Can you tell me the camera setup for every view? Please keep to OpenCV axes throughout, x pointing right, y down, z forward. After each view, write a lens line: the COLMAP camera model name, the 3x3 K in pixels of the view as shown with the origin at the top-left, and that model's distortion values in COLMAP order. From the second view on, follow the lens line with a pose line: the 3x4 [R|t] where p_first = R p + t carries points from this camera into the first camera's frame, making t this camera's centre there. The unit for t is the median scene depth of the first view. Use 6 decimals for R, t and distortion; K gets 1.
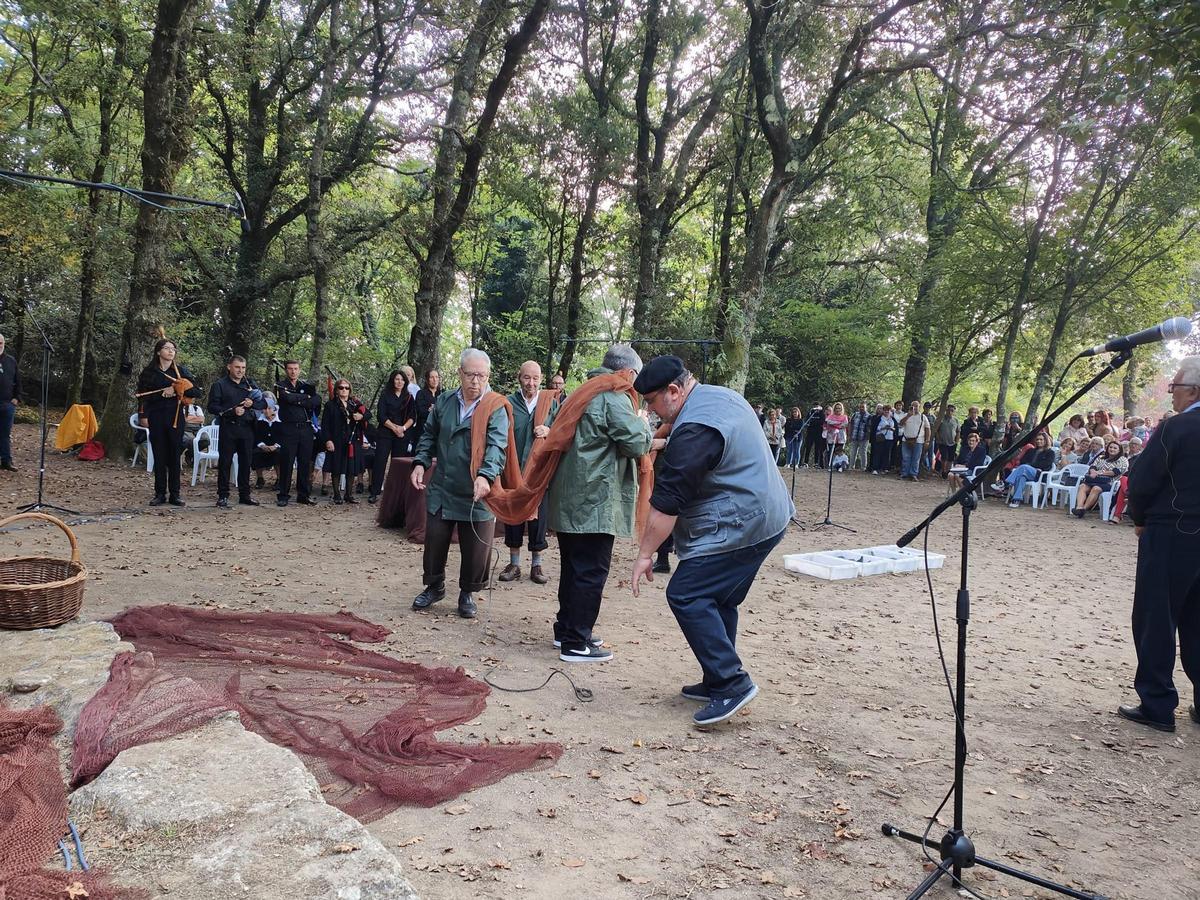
lens RADIAL K [[910.2, 0, 603.1], [0, 910.2, 446.3], [0, 0, 1]] dist [0.071047, -0.062646]
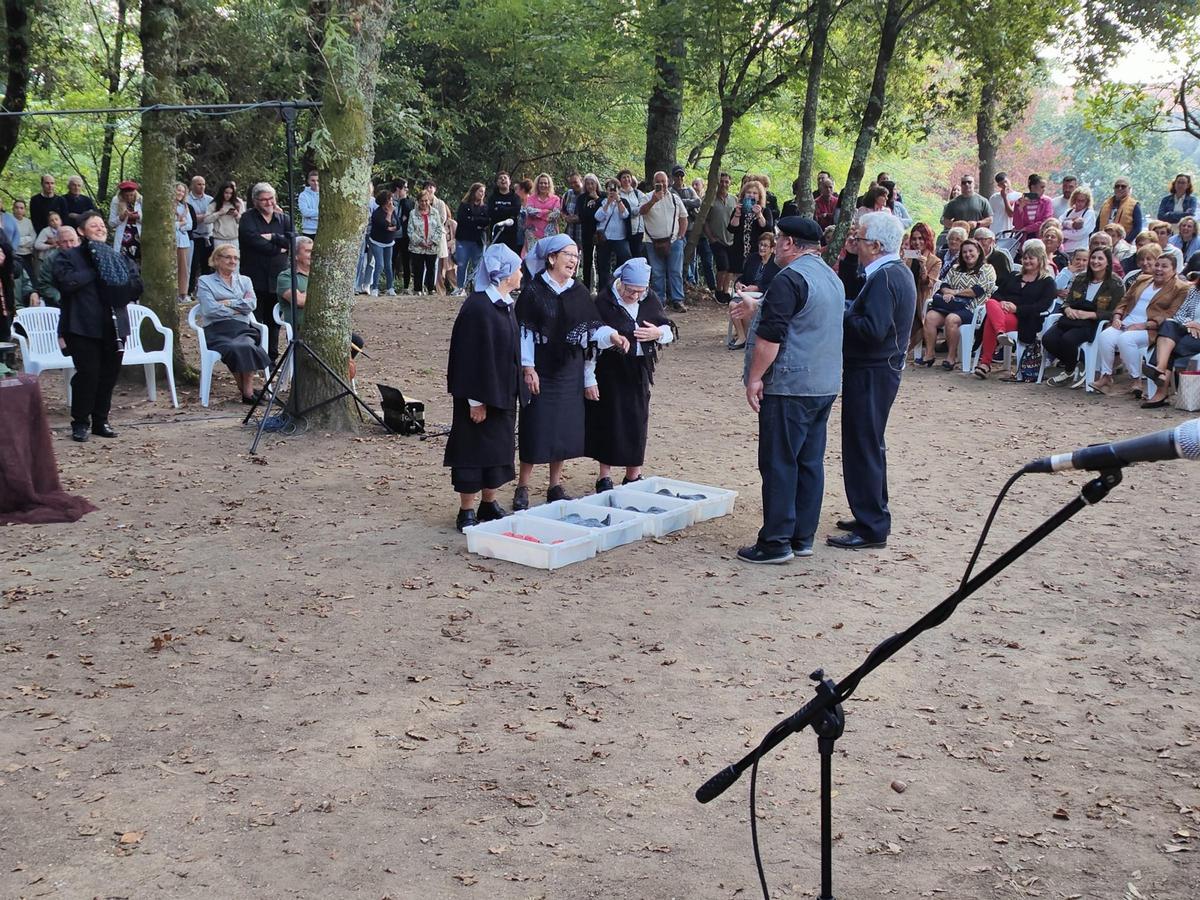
lens RADIAL K [[1569.4, 0, 633.7], [0, 1569.4, 366.5], [0, 0, 1]] dist [0.009338, -0.056494]
pose [[0.949705, -0.093887, 0.298741, 0.018437], [0.053025, 0.988435, 0.142073, -0.084172], [-0.308624, -0.119087, 0.943700, 0.078209]]
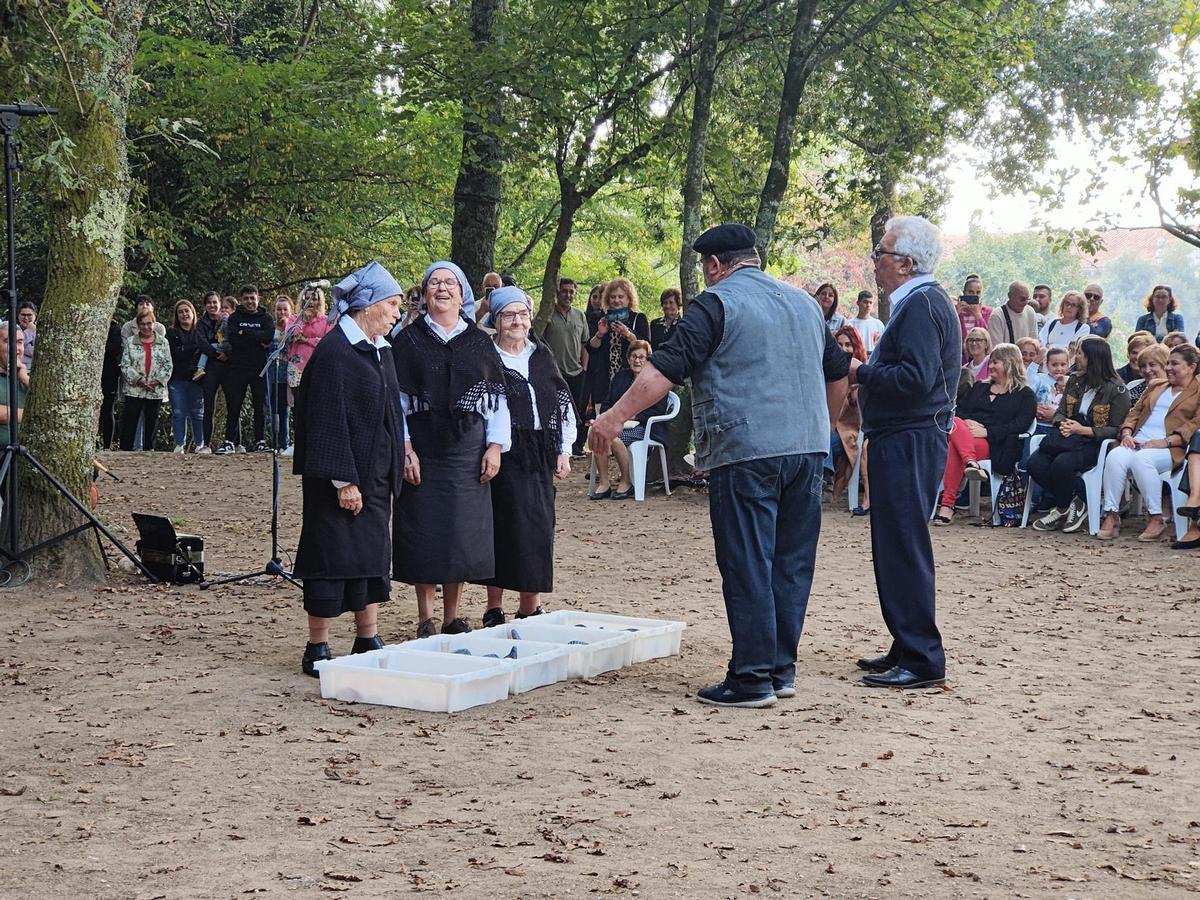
lens RADIAL K [[2122.6, 0, 566.2], [0, 2122.6, 446.7], [0, 0, 1]] dist [-0.052729, 2.092917]
pose [[0.896148, -0.059404, 0.439761, -0.071276], [0.057425, 0.998191, 0.017817, 0.017167], [-0.440023, 0.009287, 0.897938, 0.139758]]
